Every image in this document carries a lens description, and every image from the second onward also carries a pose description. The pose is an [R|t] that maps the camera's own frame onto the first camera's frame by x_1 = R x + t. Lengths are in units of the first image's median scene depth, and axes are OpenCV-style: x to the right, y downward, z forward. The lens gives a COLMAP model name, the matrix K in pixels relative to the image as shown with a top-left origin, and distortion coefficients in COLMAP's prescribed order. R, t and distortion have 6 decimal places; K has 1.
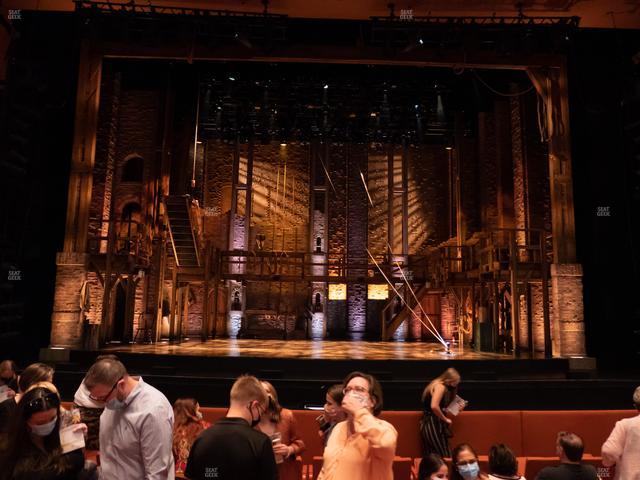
lens RADIAL K [[495.7, 0, 322.5], [0, 495.7, 244.0], [0, 0, 1]] dist [-0.022430, 0.017700]
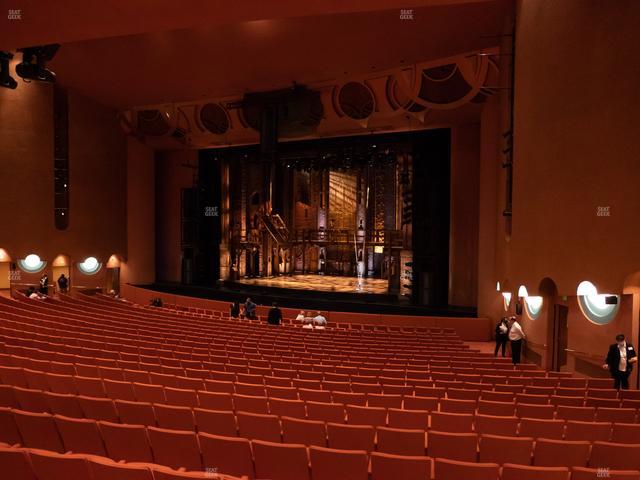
lens RADIAL K [[495.7, 0, 320.8], [0, 495.7, 240.5], [0, 0, 1]] dist [-0.022430, 0.017700]
pose [[0.860026, 0.005356, -0.510221, 1.002980], [0.078487, 0.986656, 0.142656, -0.264169], [0.504177, -0.162734, 0.848129, -0.761996]]
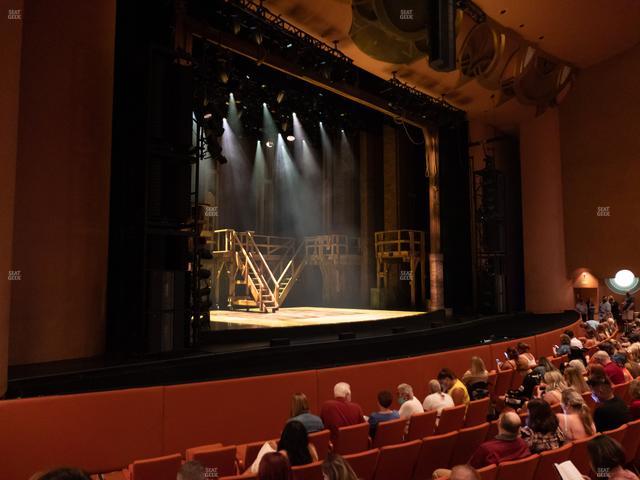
lens RADIAL K [[495.7, 0, 320.1], [0, 495.7, 240.4], [0, 0, 1]] dist [-0.022430, 0.017700]
pose [[0.704329, 0.034686, 0.709026, -0.788706], [-0.077843, 0.996556, 0.028574, -0.017471], [-0.705593, -0.075318, 0.704604, 0.080677]]
